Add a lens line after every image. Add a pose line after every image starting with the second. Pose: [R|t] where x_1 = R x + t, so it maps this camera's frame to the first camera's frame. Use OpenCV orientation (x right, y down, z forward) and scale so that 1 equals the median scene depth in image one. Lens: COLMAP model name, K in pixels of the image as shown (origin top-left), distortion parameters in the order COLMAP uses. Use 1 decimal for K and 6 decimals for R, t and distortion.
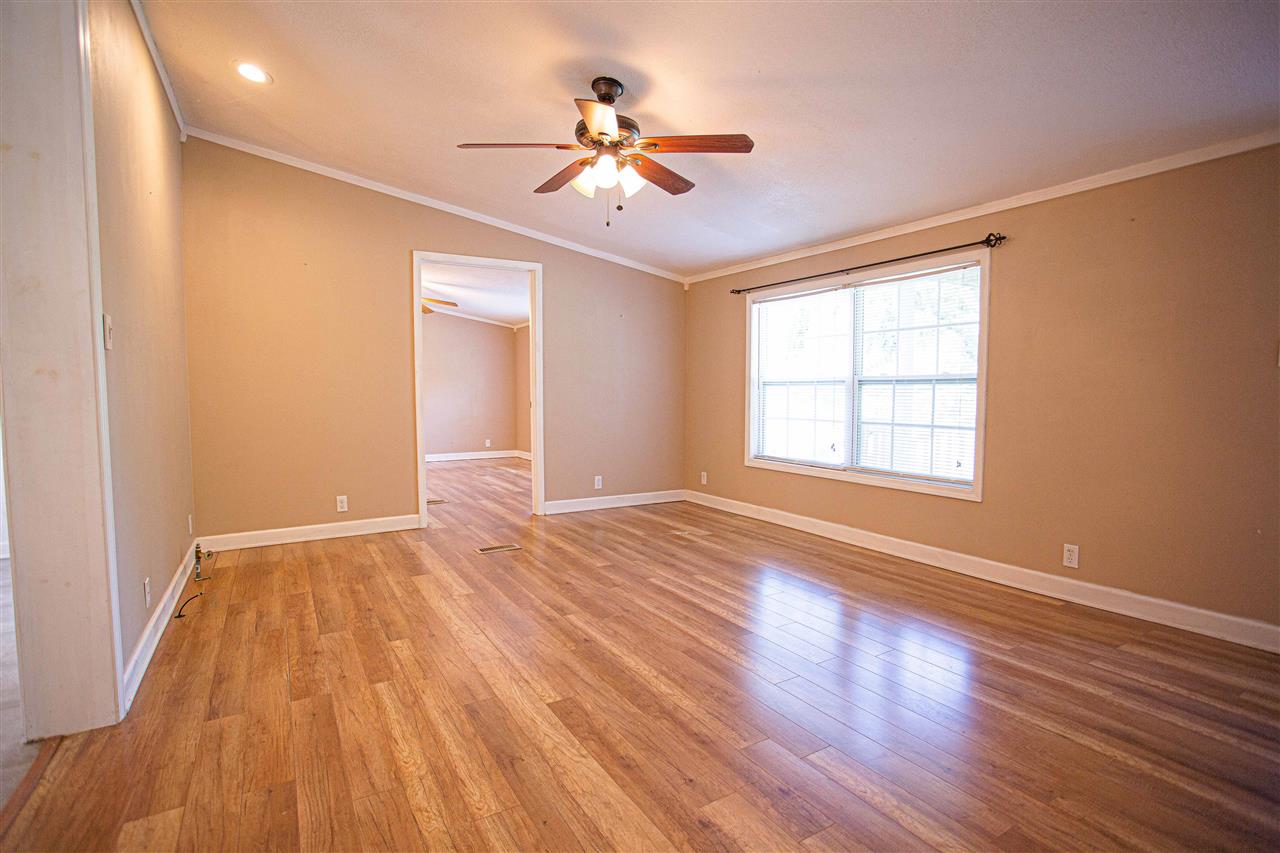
lens RADIAL K [[618.6, 0, 644.3], [0, 618.6, 428.1], [0, 0, 1]] dist [-0.056461, 0.008383]
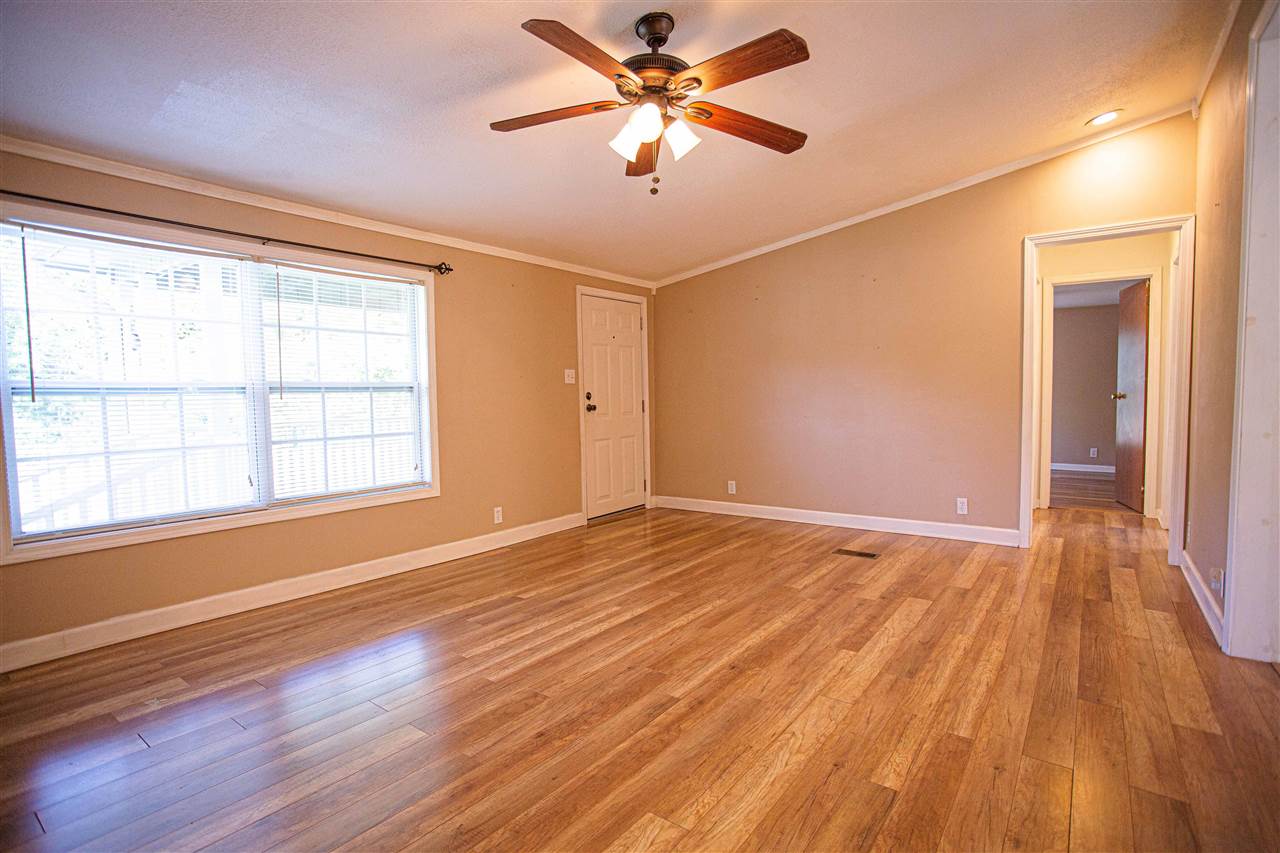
lens RADIAL K [[618.6, 0, 645.4], [0, 618.6, 432.2], [0, 0, 1]] dist [-0.056461, 0.008383]
pose [[-0.380963, -0.046910, 0.923399, -0.774438], [0.068192, 0.994567, 0.078659, -0.073175], [-0.922072, 0.092934, -0.375694, 1.275666]]
